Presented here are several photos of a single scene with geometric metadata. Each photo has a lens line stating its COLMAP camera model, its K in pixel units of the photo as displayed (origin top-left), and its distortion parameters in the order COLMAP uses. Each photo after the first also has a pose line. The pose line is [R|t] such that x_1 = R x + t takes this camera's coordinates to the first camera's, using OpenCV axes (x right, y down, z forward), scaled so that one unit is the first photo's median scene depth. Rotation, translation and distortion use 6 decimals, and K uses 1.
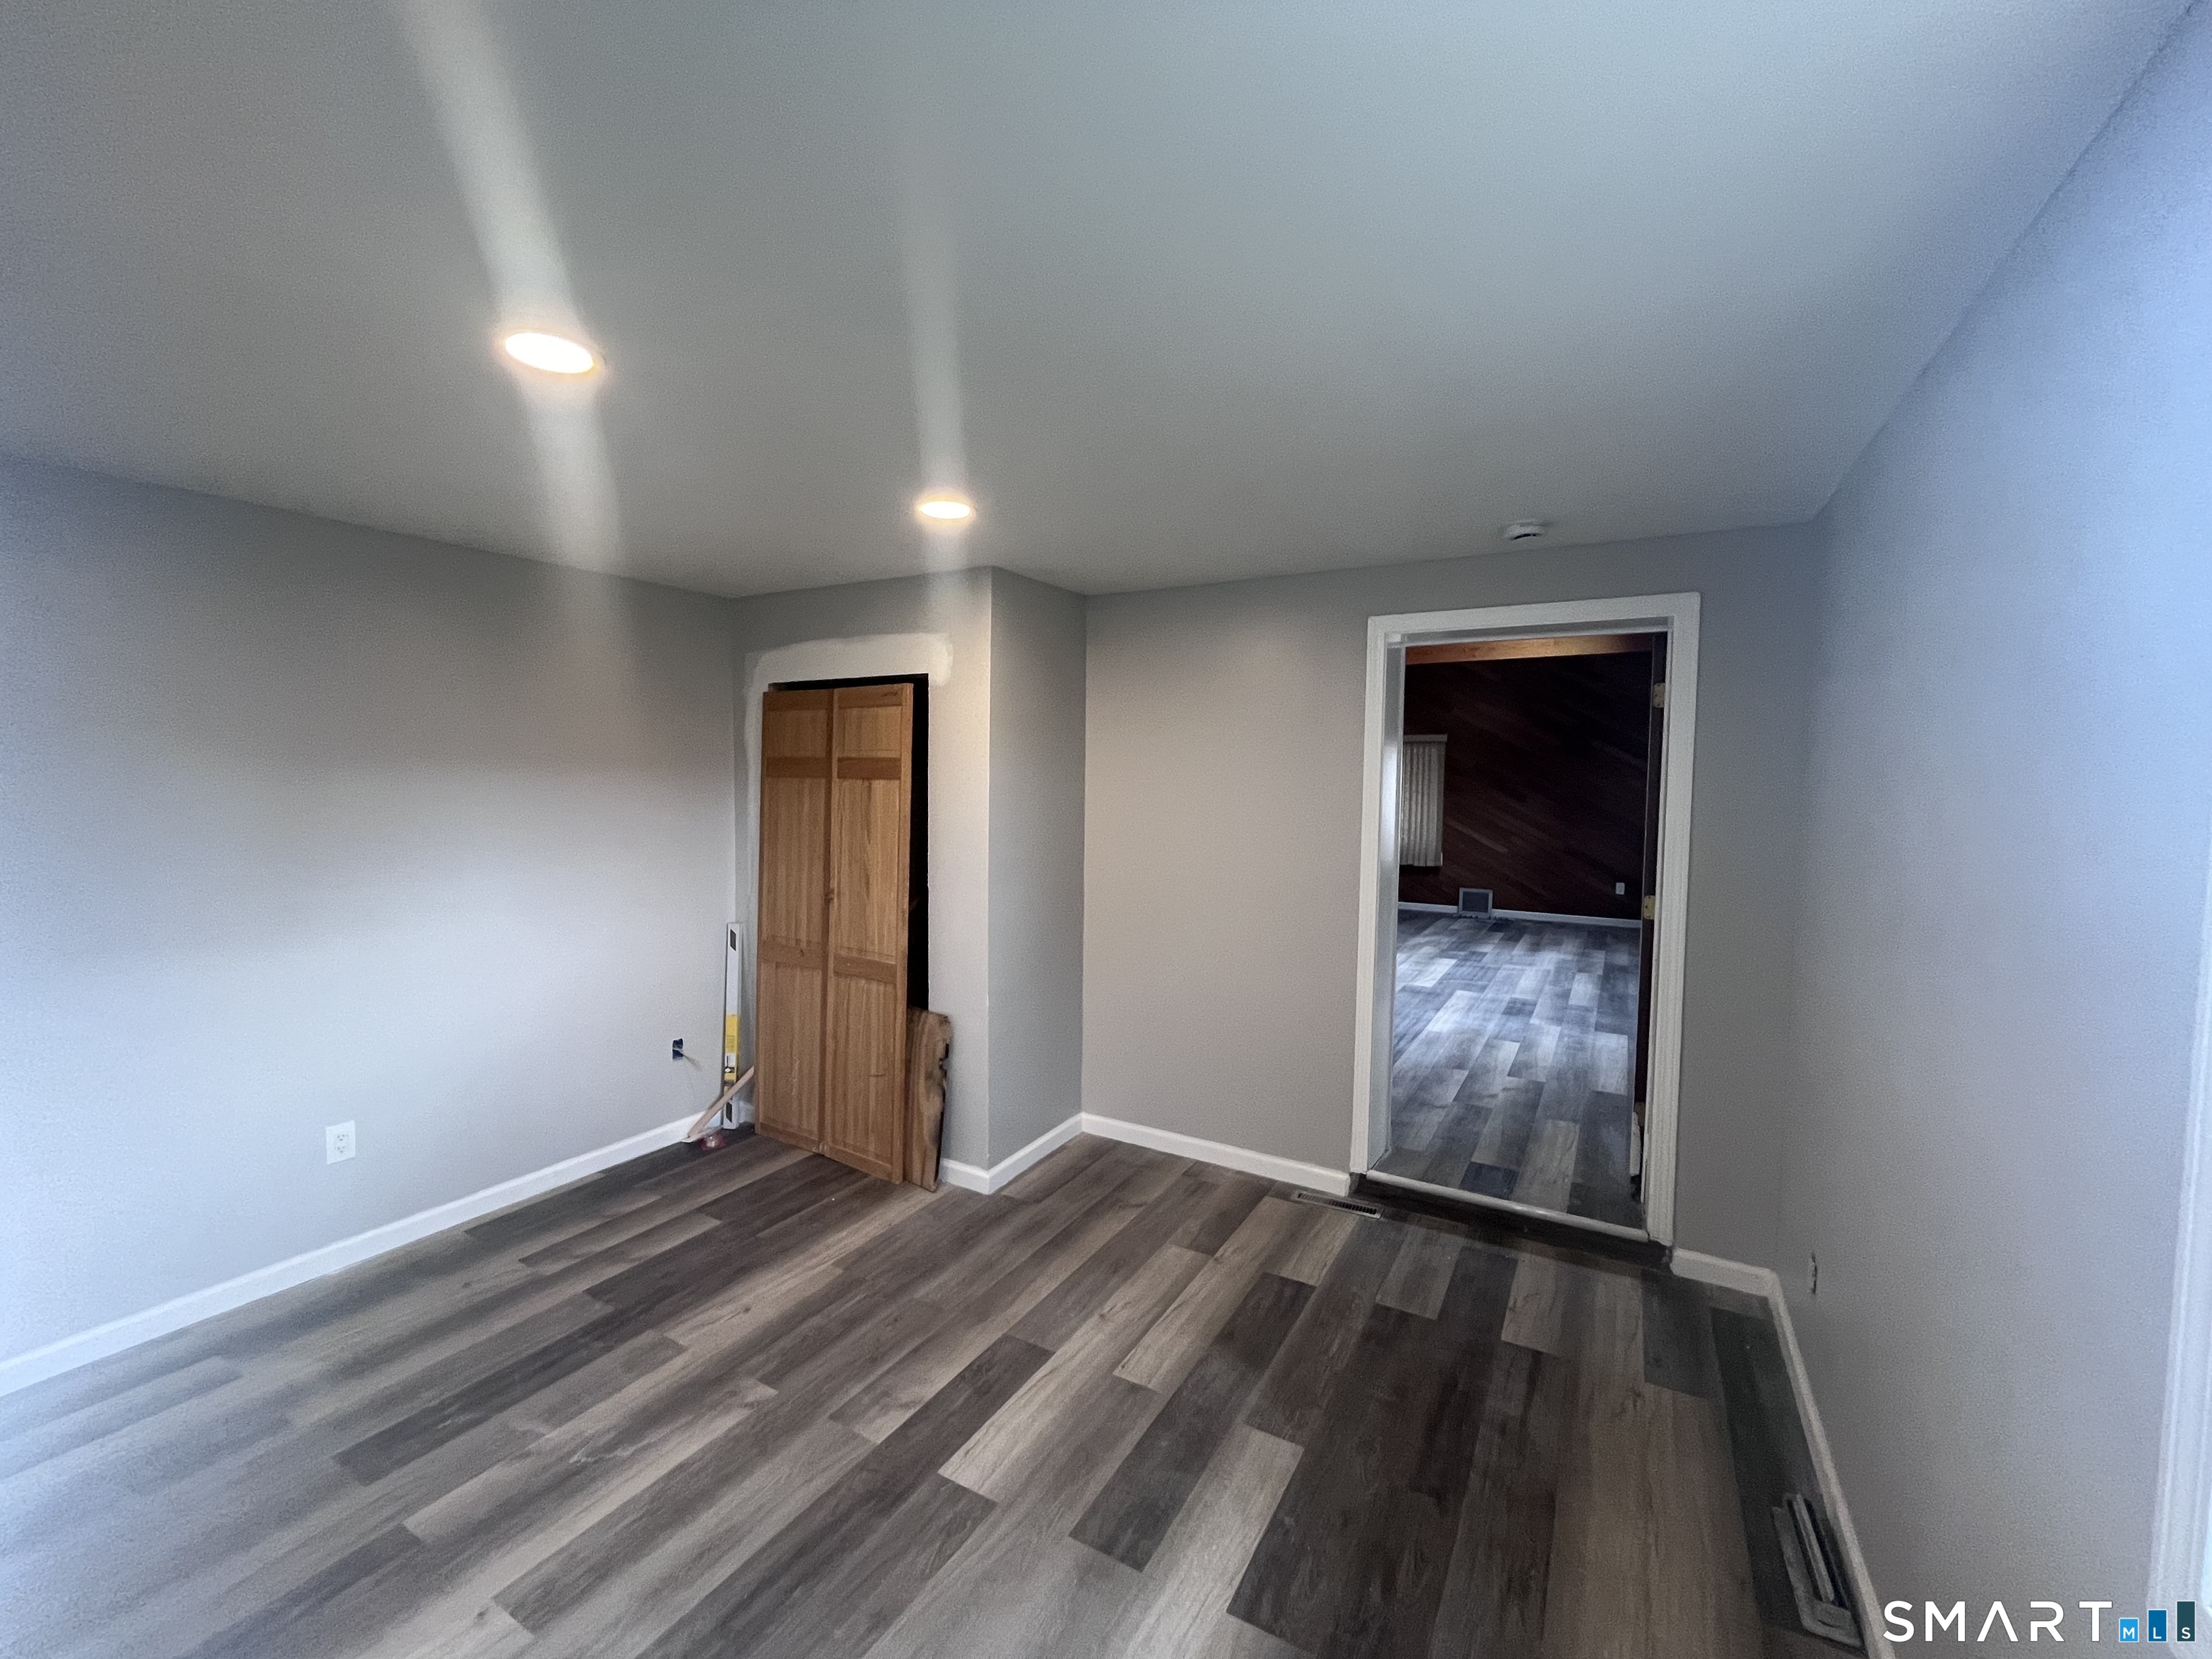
lens RADIAL K [[906.3, 0, 1107.8], [0, 906.3, 817.0], [0, 0, 1]] dist [-0.001868, -0.000069]
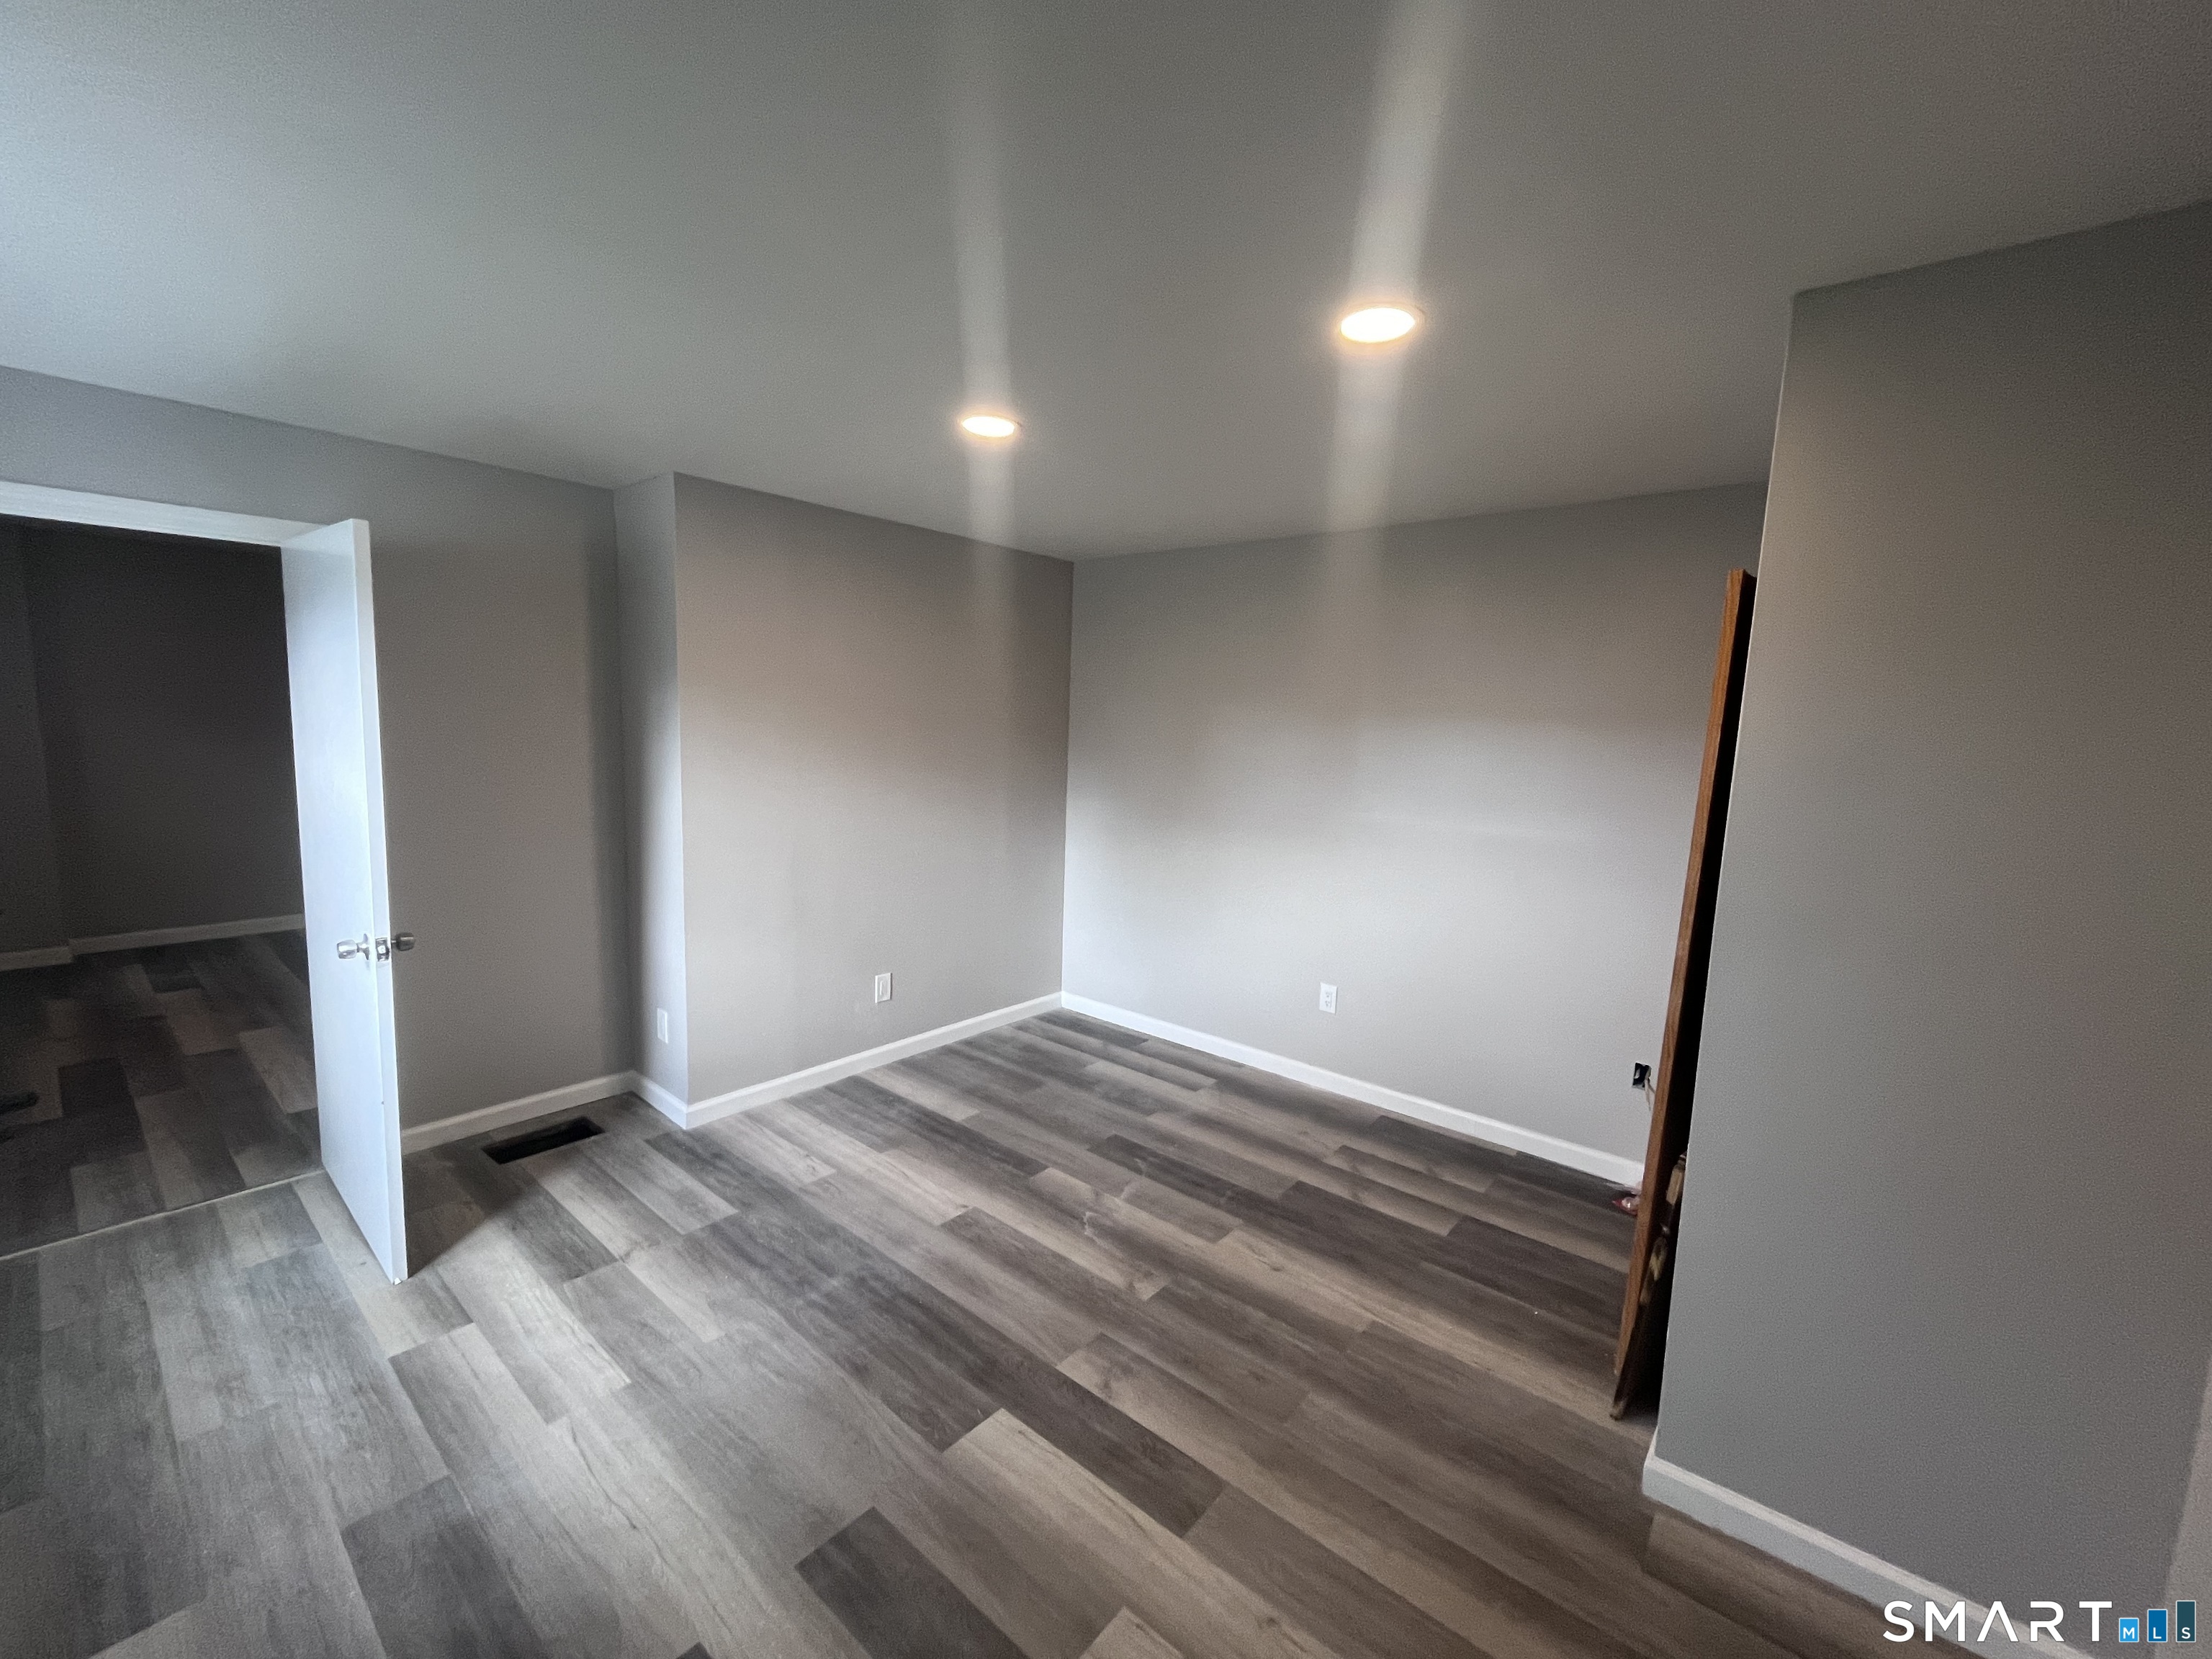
lens RADIAL K [[906.3, 0, 1111.2], [0, 906.3, 827.1], [0, 0, 1]] dist [-0.001868, -0.000069]
pose [[-0.174964, 0.106503, -0.978798, 0.597515], [-0.078385, 0.989470, 0.121675, -0.038774], [0.981450, 0.098012, -0.164773, 1.035642]]
